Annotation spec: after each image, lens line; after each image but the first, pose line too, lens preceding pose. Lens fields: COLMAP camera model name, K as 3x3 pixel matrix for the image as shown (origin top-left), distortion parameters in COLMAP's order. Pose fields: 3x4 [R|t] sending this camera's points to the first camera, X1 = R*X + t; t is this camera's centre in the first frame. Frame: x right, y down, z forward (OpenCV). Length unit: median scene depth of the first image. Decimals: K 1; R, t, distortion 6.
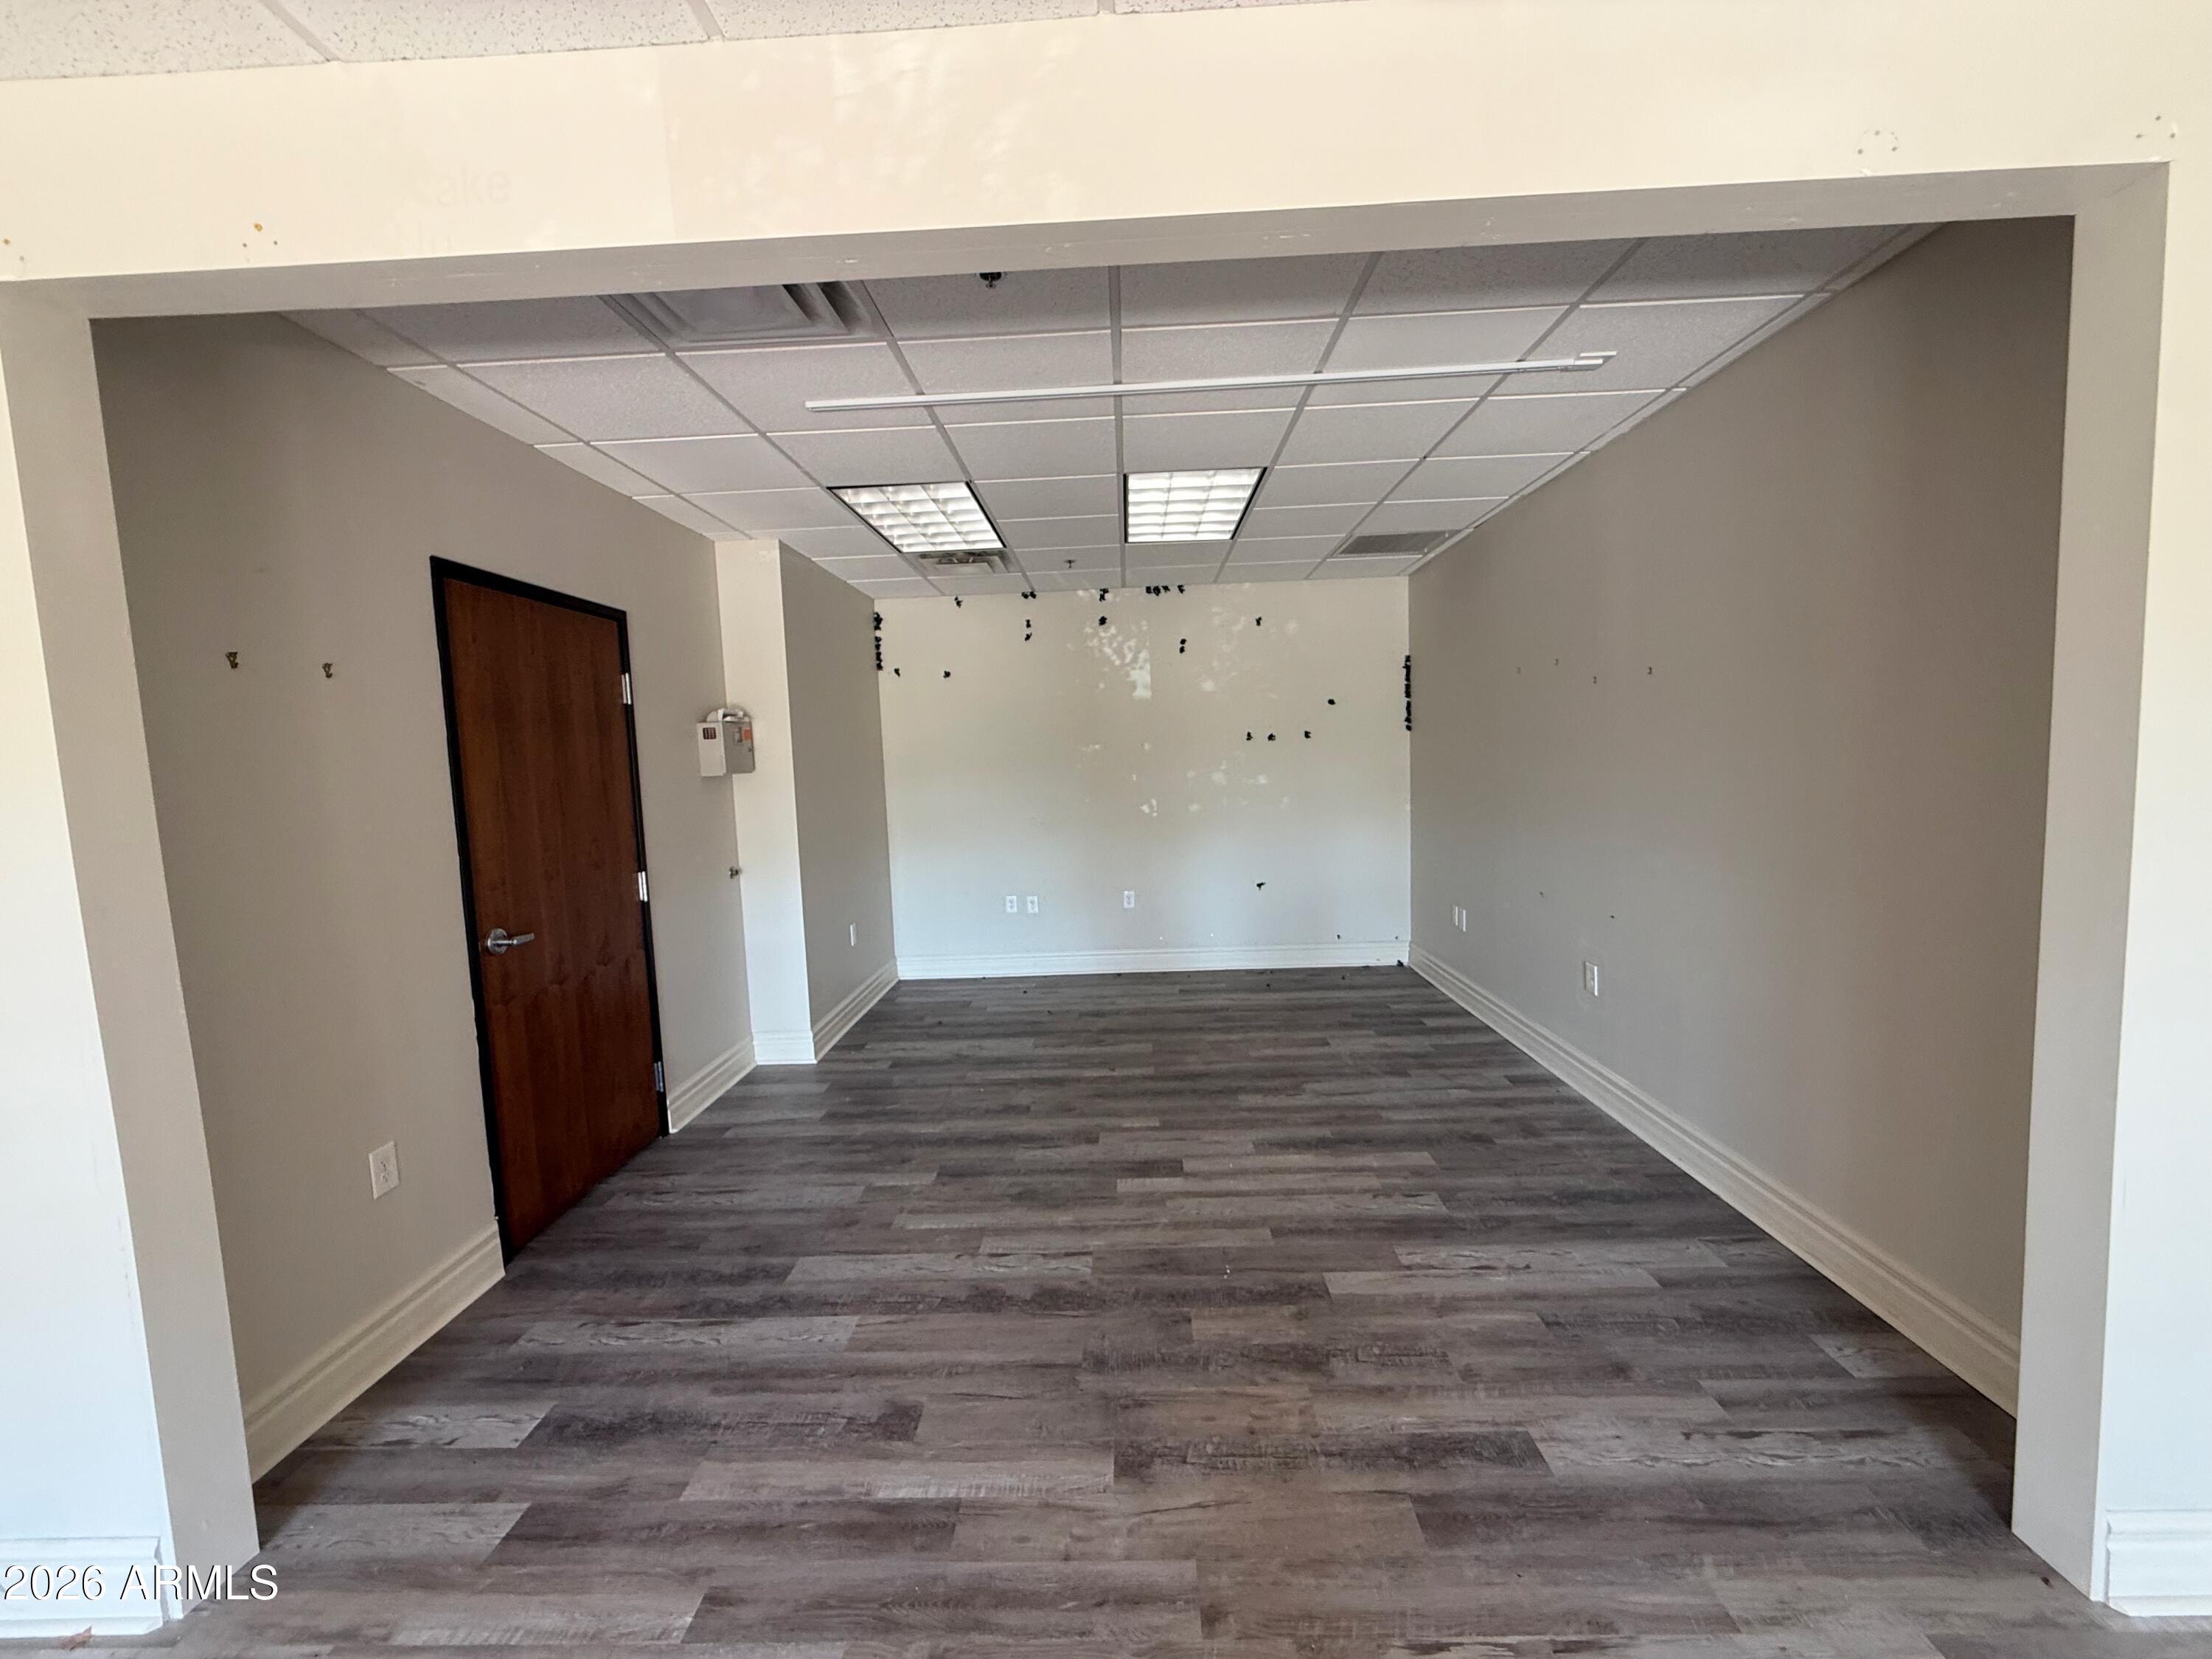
lens RADIAL K [[889.1, 0, 1106.0], [0, 889.1, 829.5], [0, 0, 1]] dist [0.002750, 0.000376]
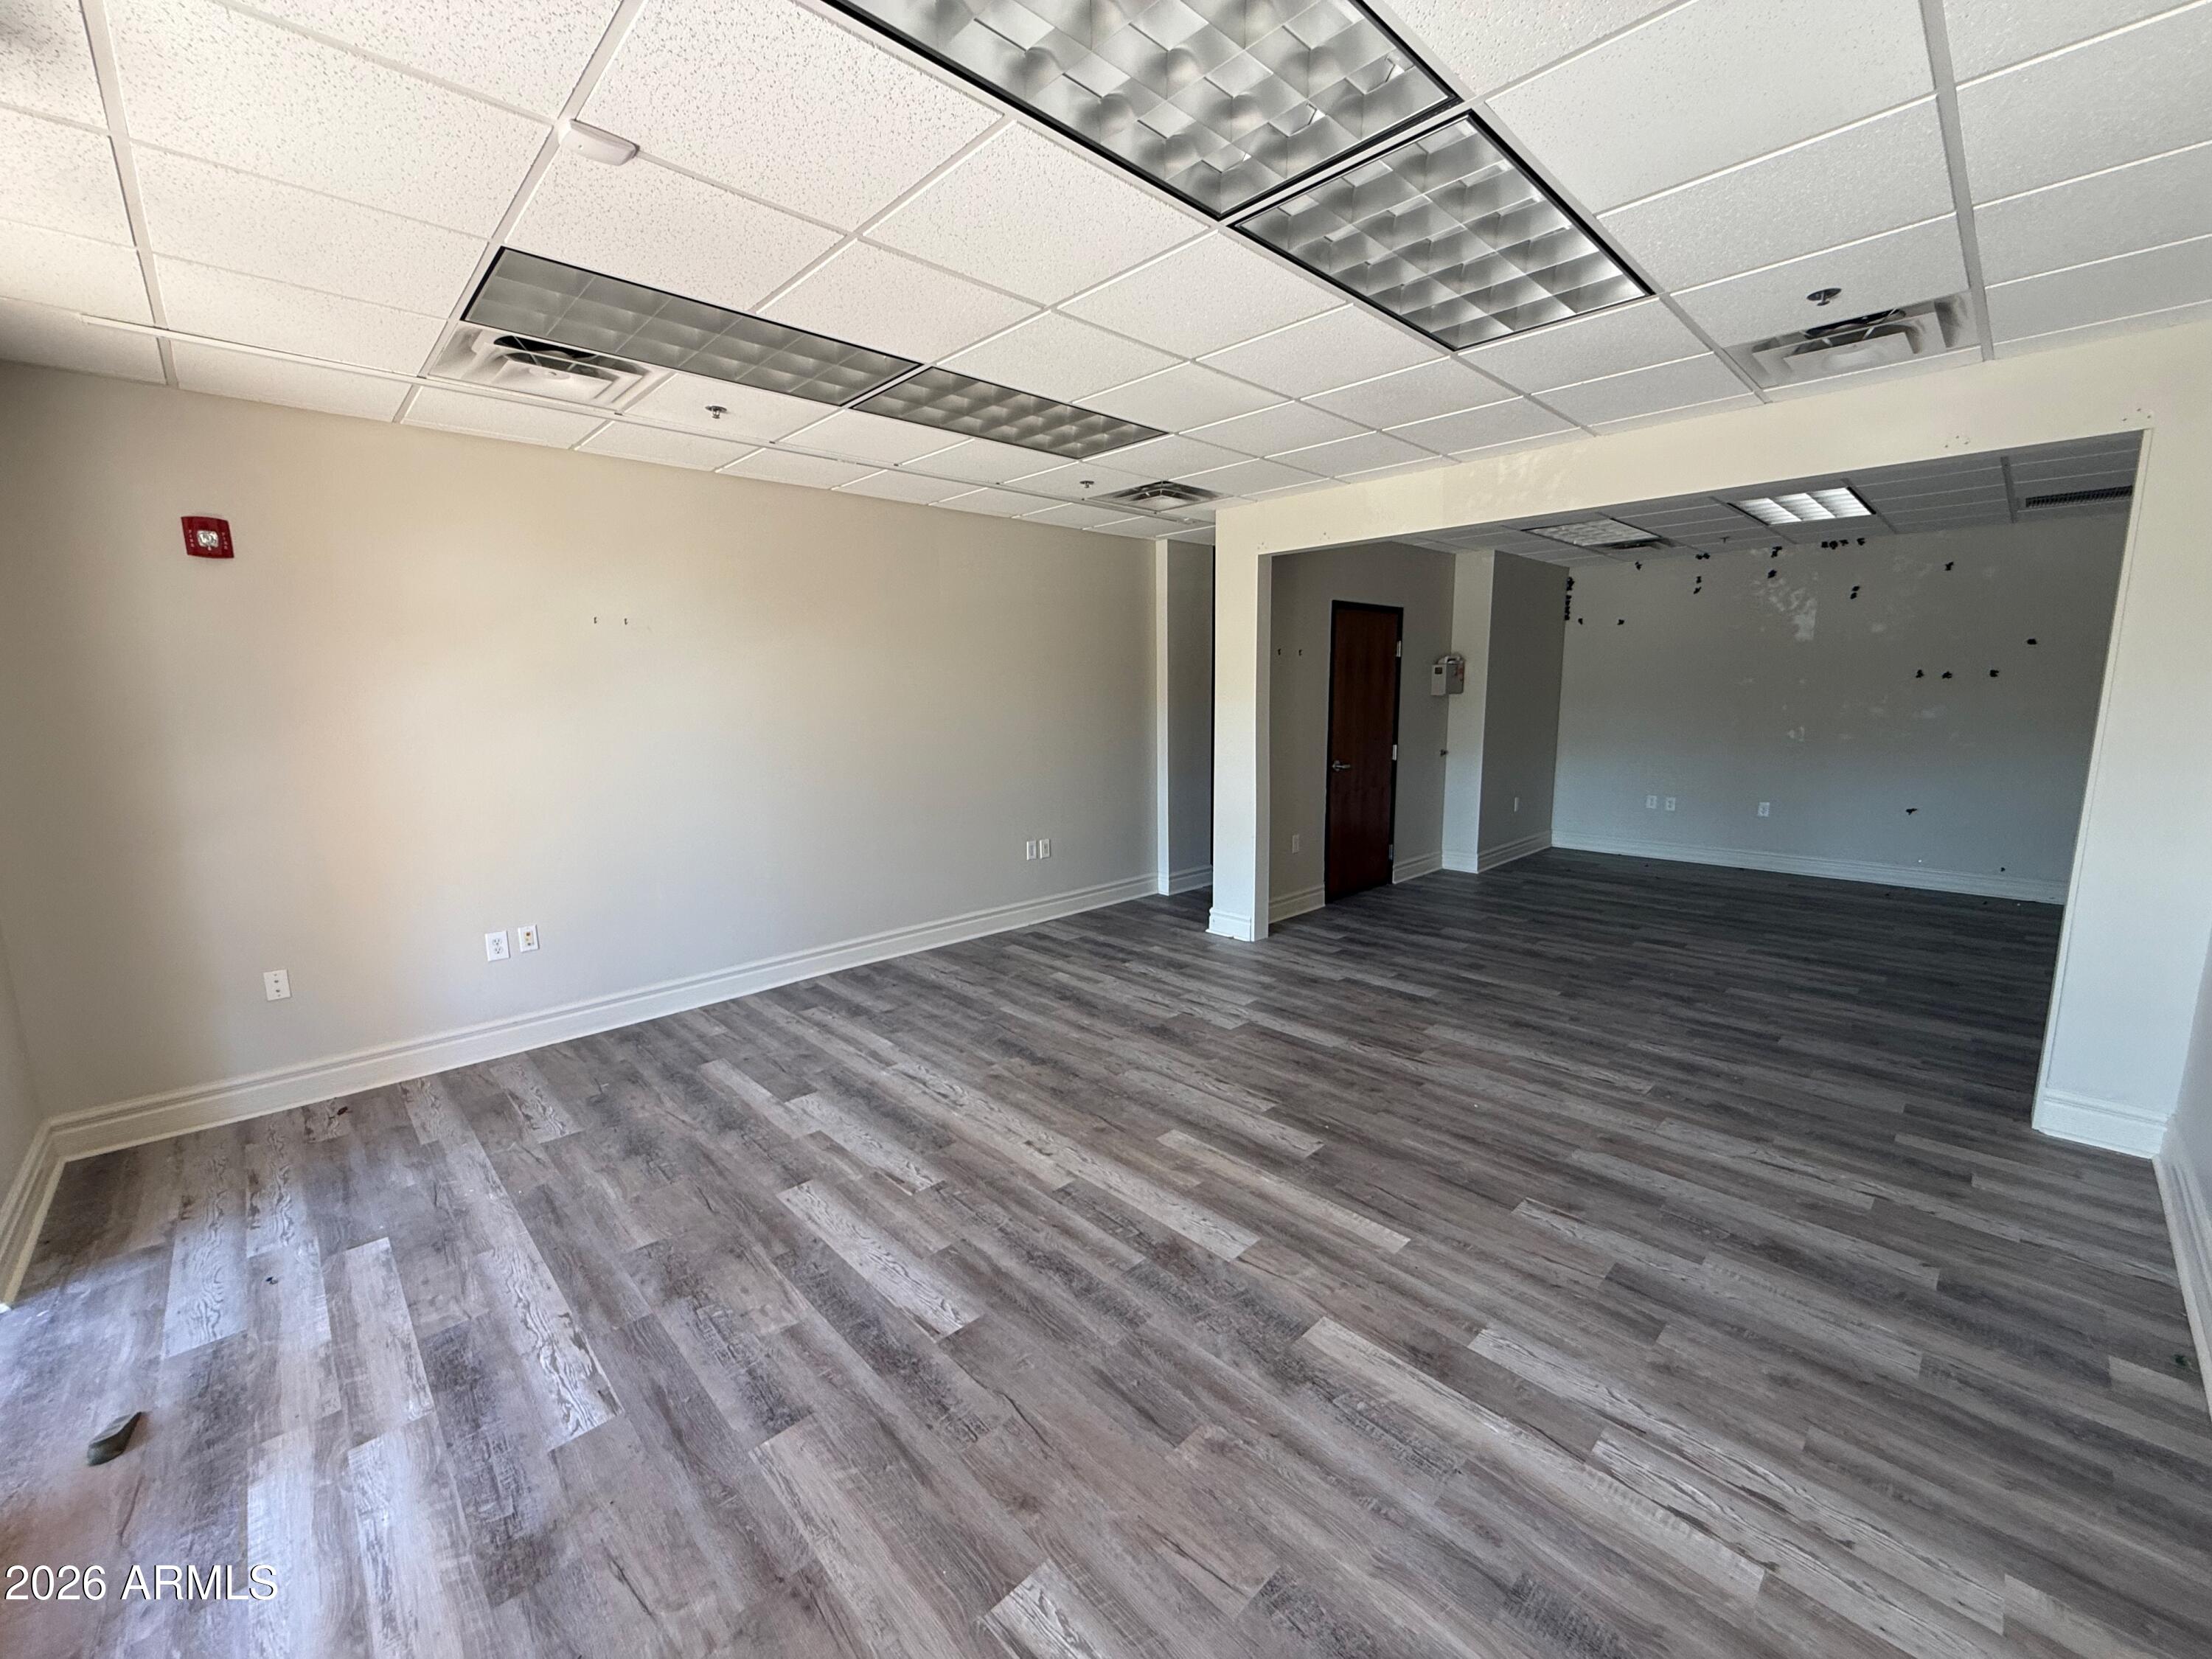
lens RADIAL K [[889.1, 0, 1106.0], [0, 889.1, 829.5], [0, 0, 1]] dist [0.002750, 0.000376]
pose [[0.713029, 0.139738, -0.687069, 0.315497], [-0.073077, 0.989412, 0.125391, 0.027859], [0.697316, -0.039199, 0.715691, -0.682761]]
